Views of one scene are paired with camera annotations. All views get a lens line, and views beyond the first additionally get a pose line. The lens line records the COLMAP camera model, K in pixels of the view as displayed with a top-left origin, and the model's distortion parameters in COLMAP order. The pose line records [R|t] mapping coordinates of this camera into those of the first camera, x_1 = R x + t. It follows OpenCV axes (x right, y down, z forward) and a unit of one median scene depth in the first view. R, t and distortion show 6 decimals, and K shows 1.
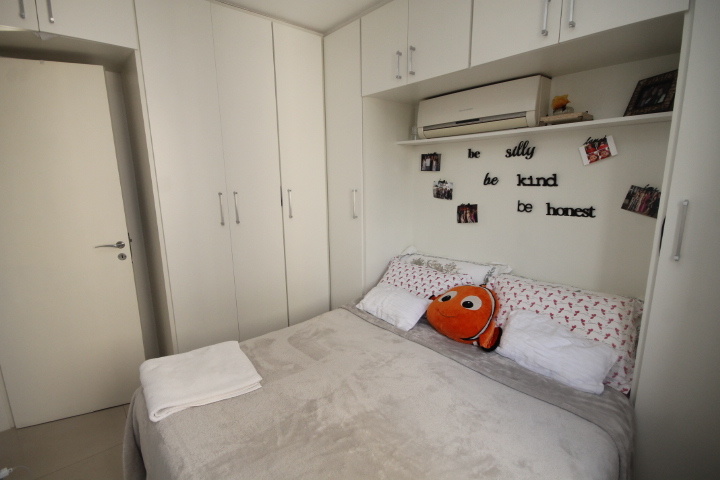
lens RADIAL K [[338.6, 0, 360.0], [0, 338.6, 240.0], [0, 0, 1]] dist [-0.001098, -0.000487]
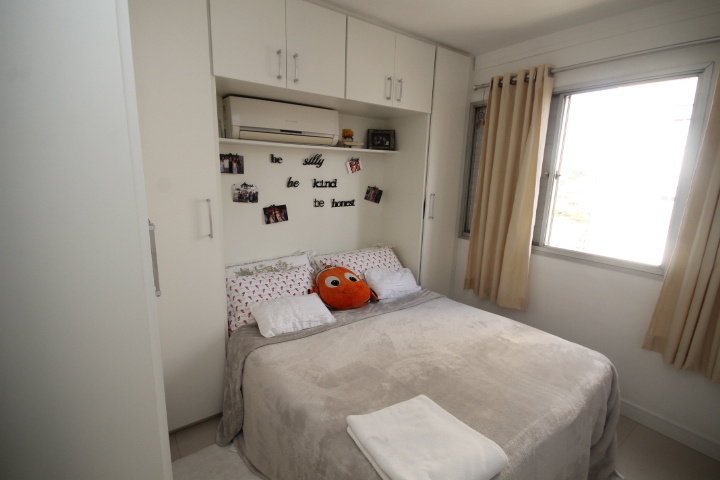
lens RADIAL K [[338.6, 0, 360.0], [0, 338.6, 240.0], [0, 0, 1]] dist [-0.001098, -0.000487]
pose [[0.094563, -0.188285, 0.977551, -0.835672], [0.153301, 0.972993, 0.172578, -0.162027], [-0.983645, 0.133540, 0.120873, 0.695427]]
